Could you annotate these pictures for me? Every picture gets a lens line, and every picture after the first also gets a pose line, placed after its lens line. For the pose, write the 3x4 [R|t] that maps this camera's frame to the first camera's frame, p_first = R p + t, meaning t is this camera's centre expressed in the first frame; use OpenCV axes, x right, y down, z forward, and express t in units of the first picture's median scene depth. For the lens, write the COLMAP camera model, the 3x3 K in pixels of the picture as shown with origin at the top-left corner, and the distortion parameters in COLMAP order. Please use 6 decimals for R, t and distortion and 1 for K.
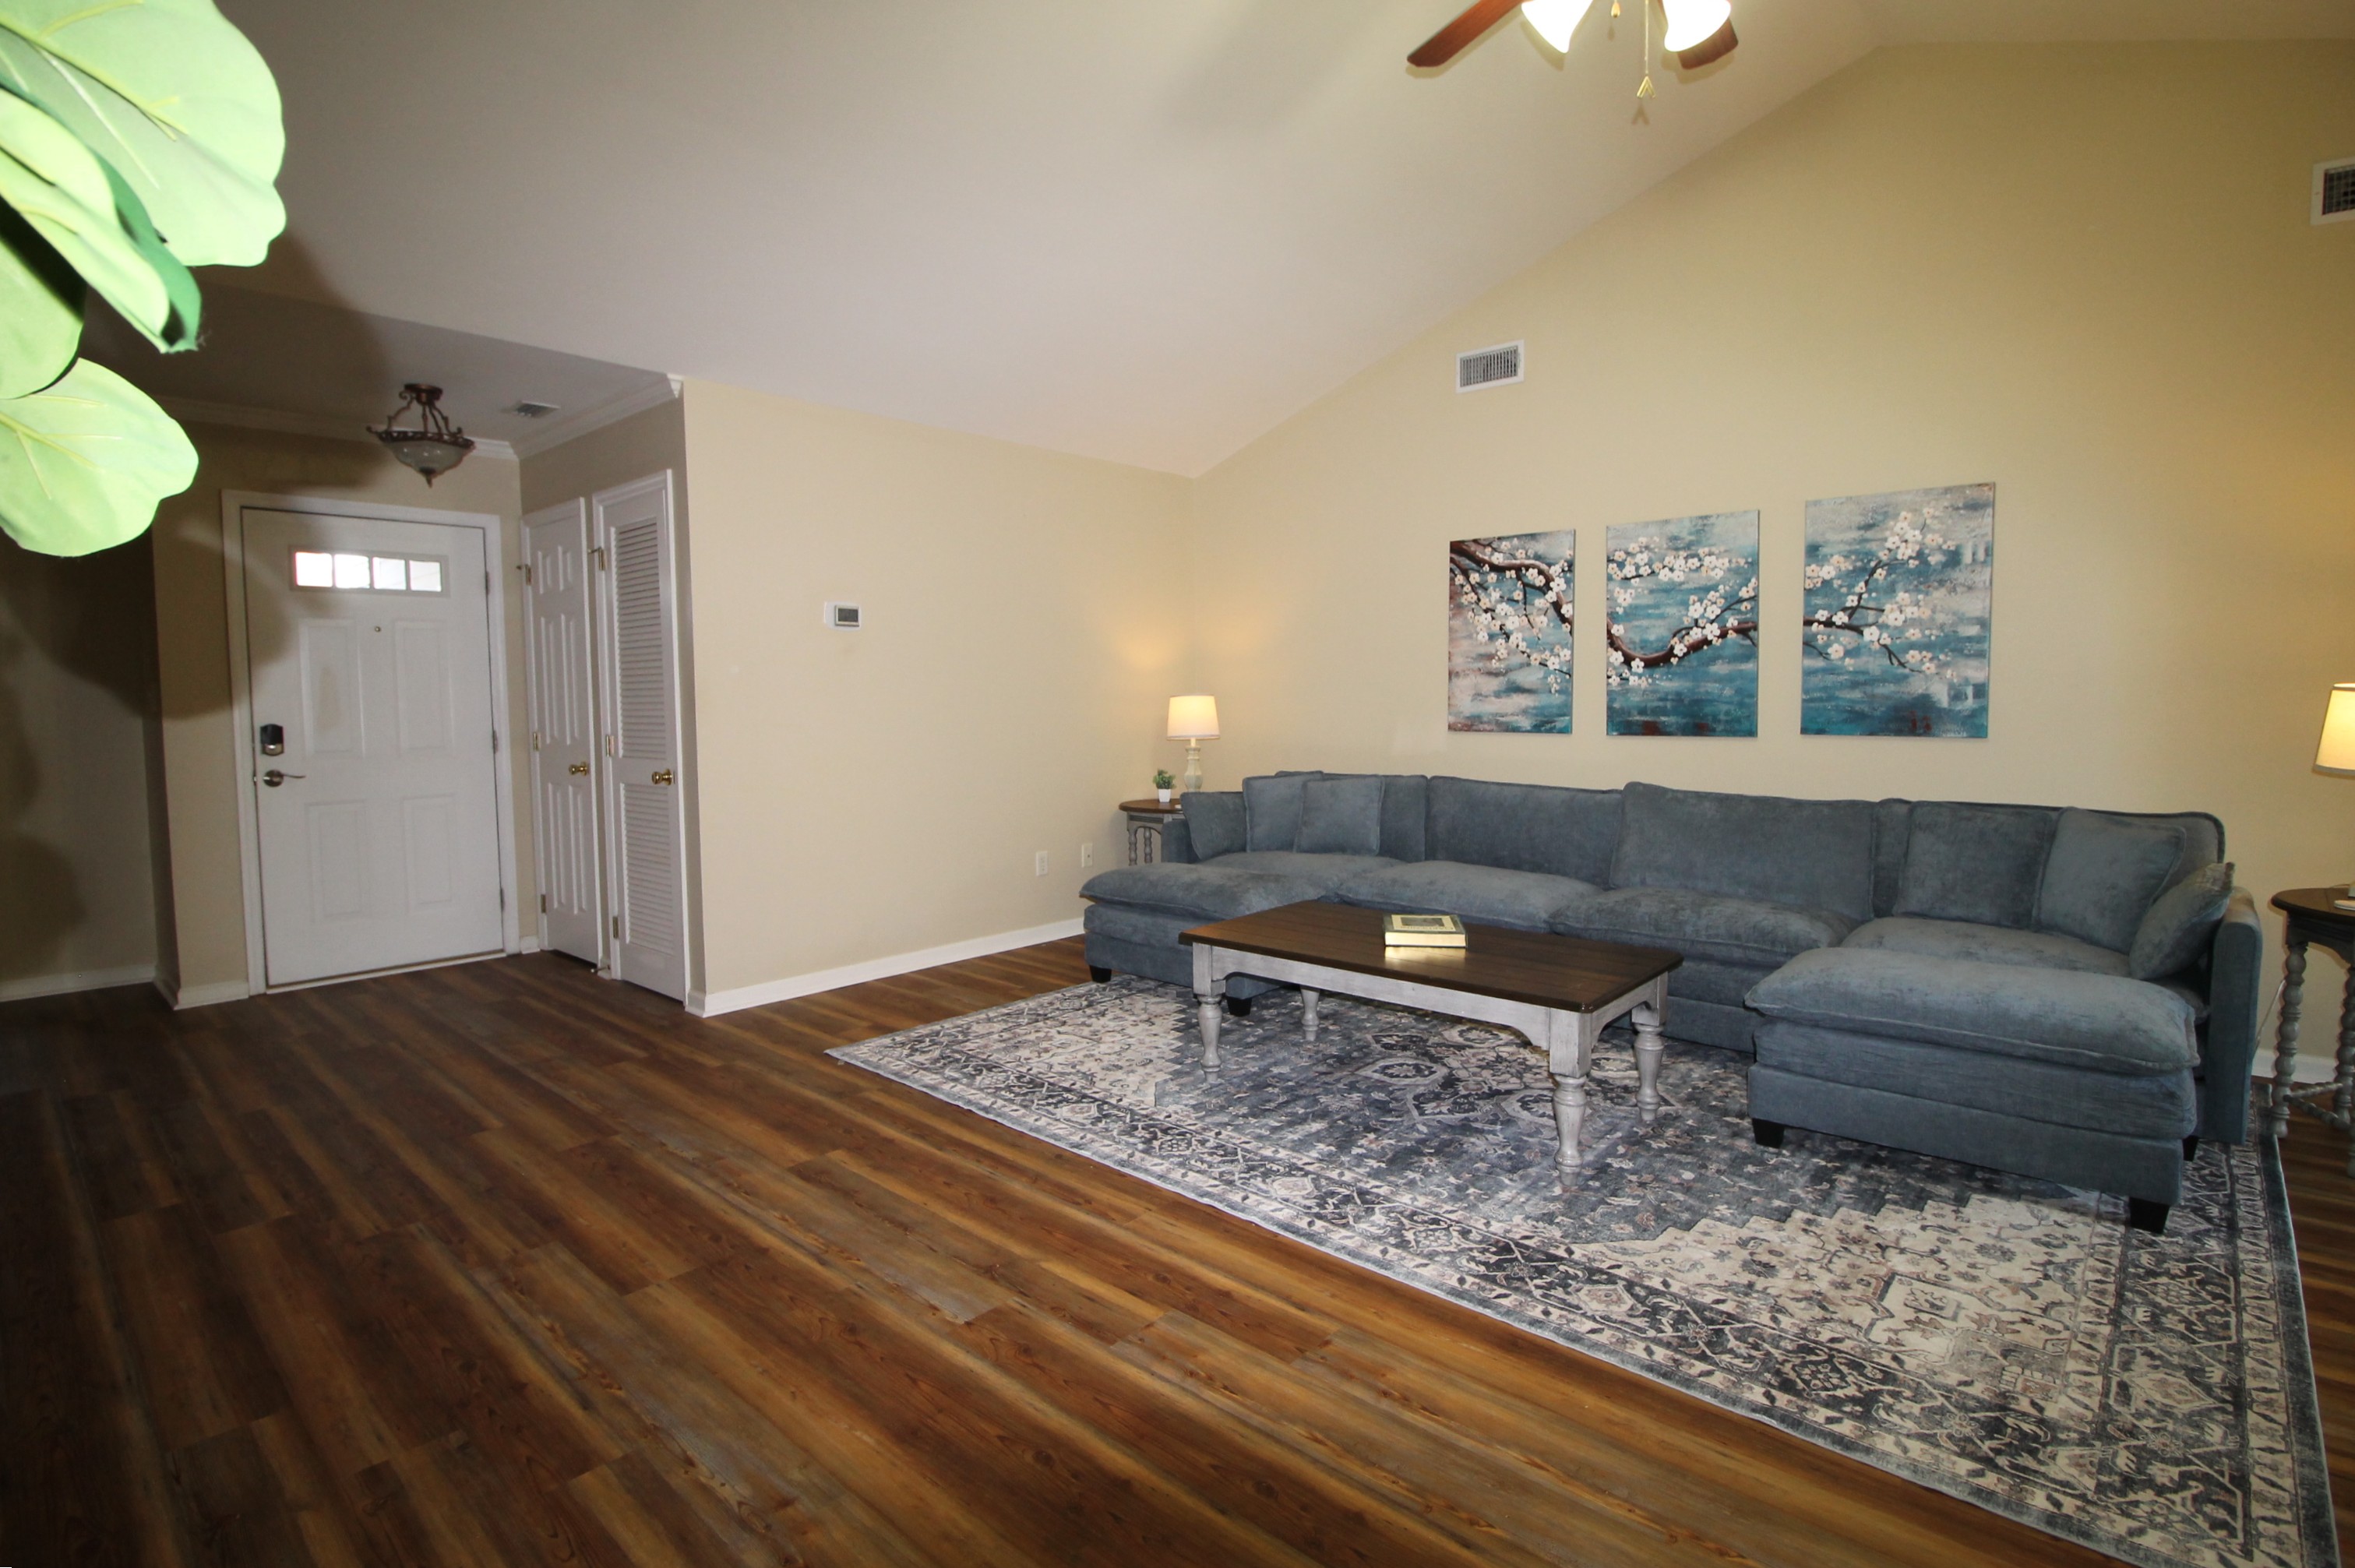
lens RADIAL K [[1146.7, 0, 1174.1], [0, 1146.7, 776.7], [0, 0, 1]] dist [-0.000113, -0.000039]
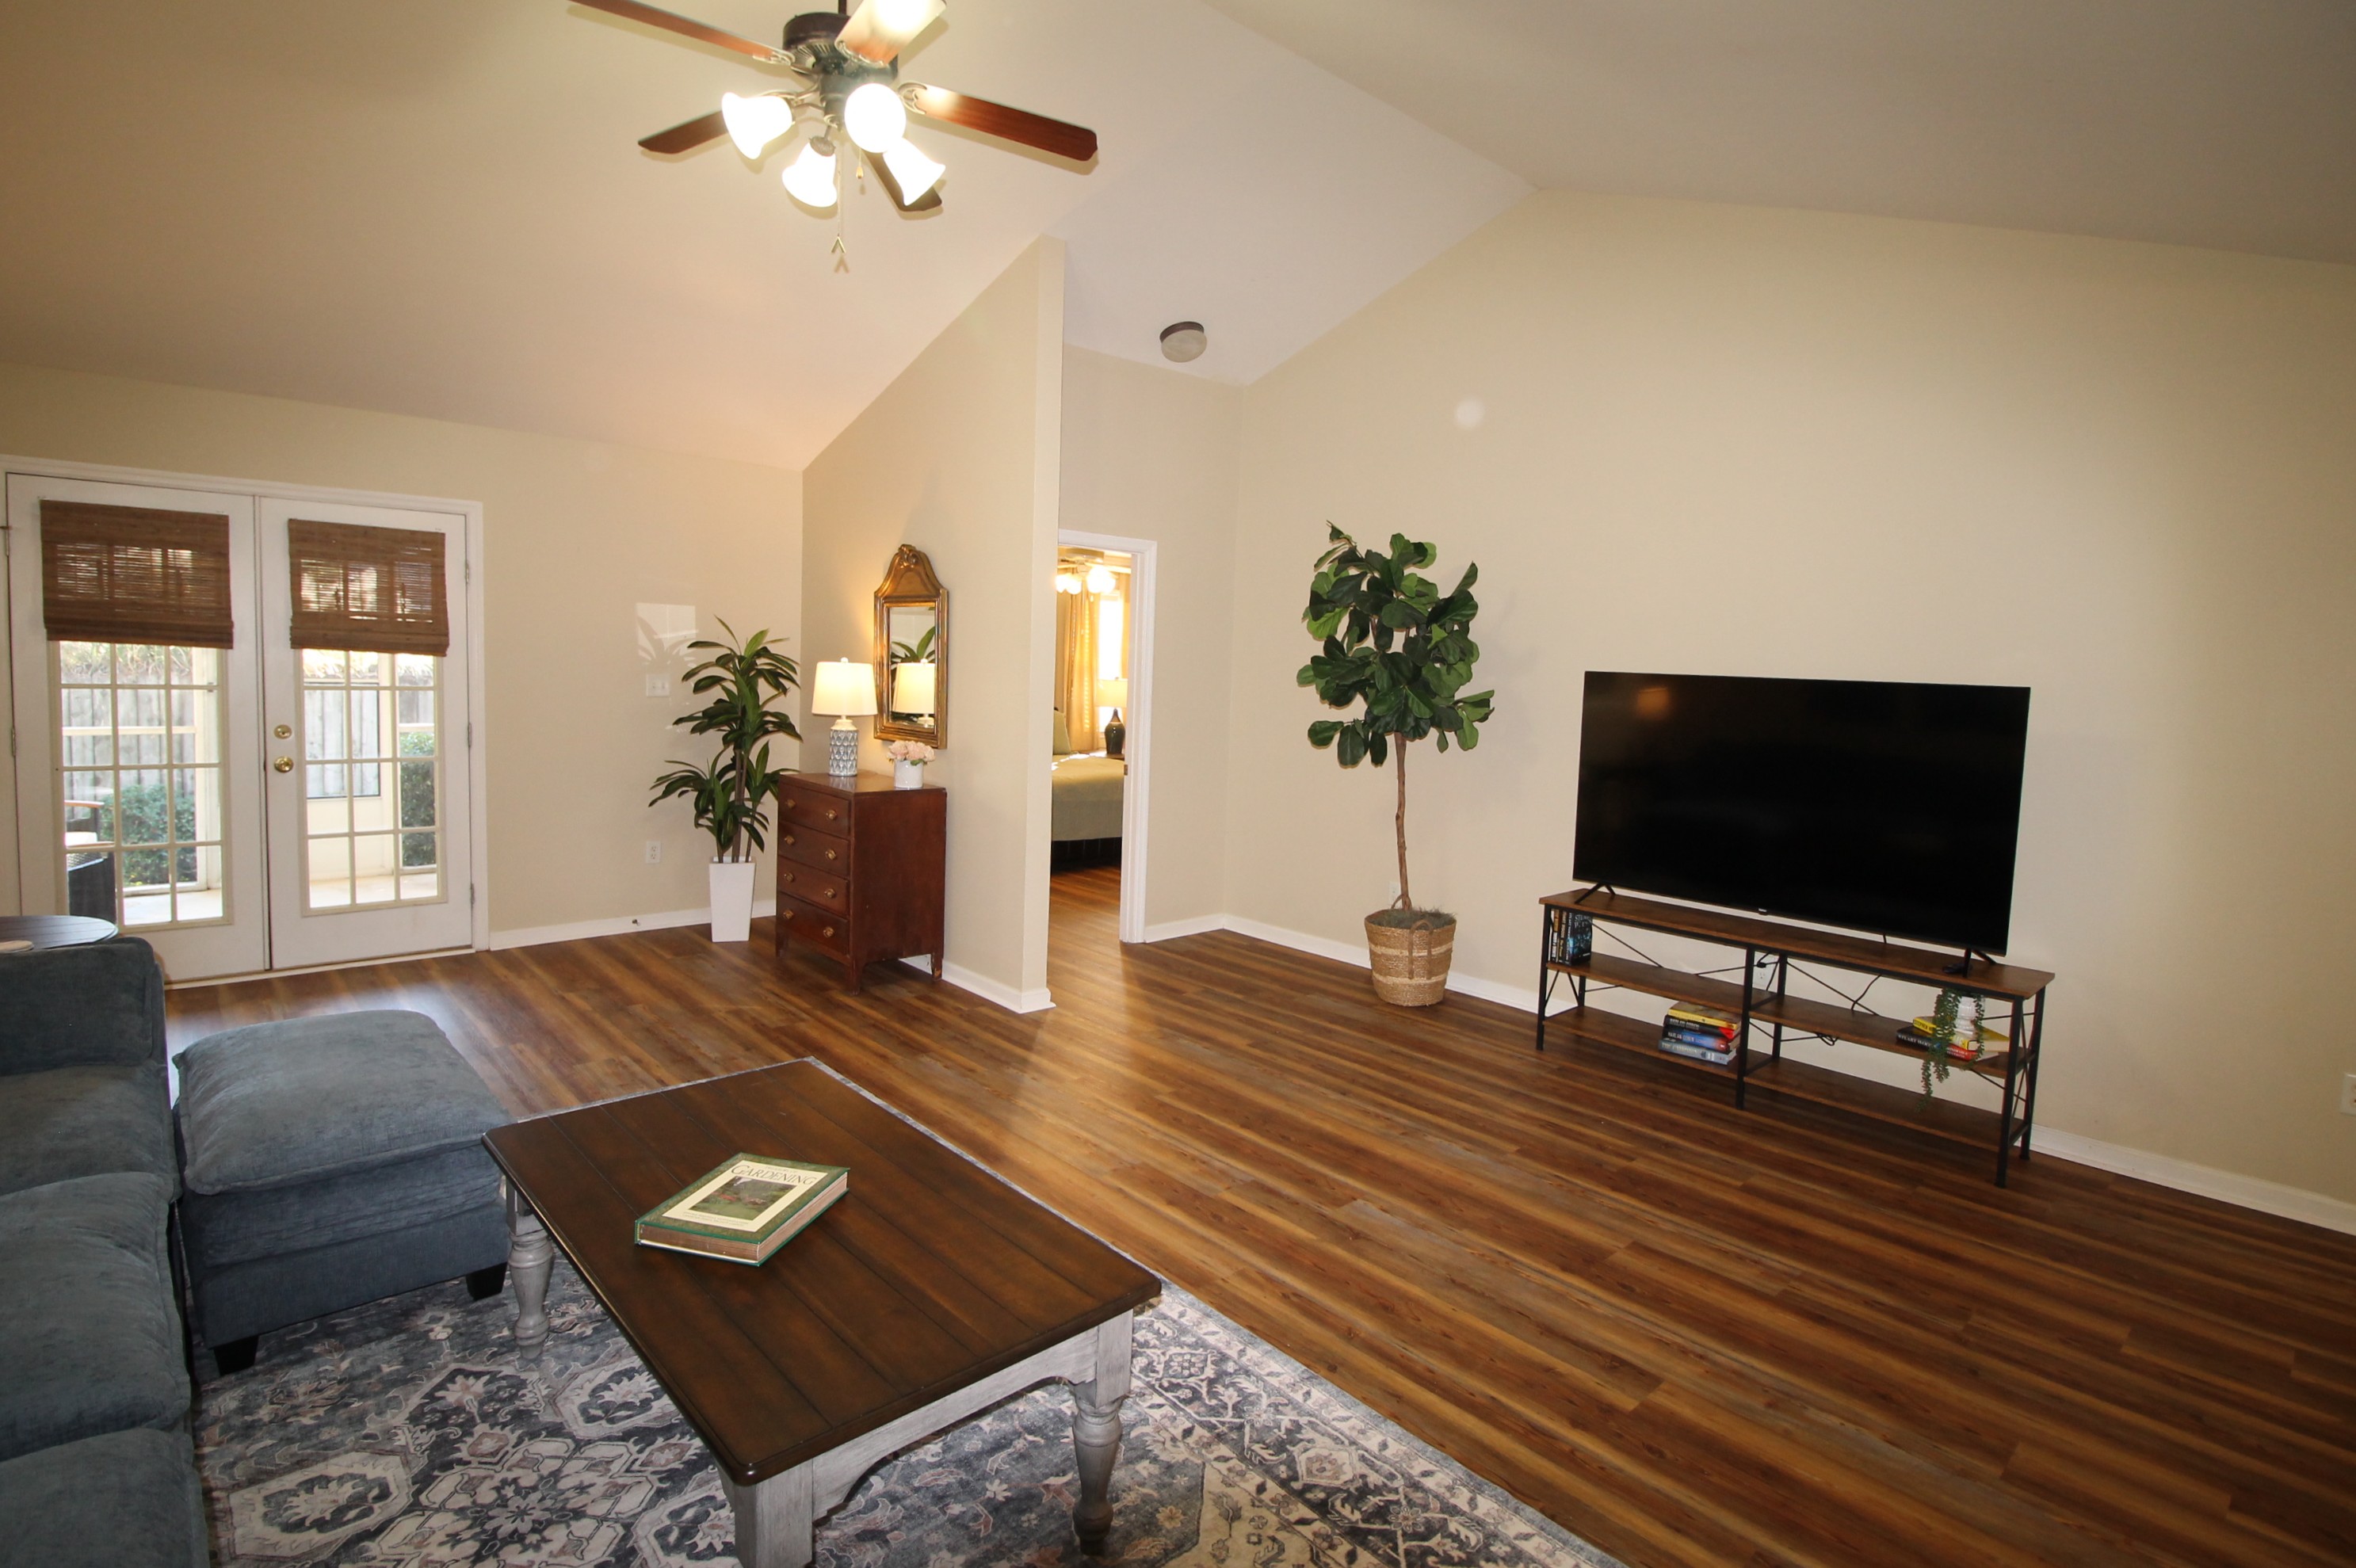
lens RADIAL K [[1147.1, 0, 1180.6], [0, 1147.1, 773.6], [0, 0, 1]] dist [-0.000113, -0.000039]
pose [[-0.995637, -0.037556, 0.085416, -0.047845], [-0.022748, 0.985500, 0.168146, -0.209855], [-0.090492, 0.165470, -0.982054, 1.723099]]
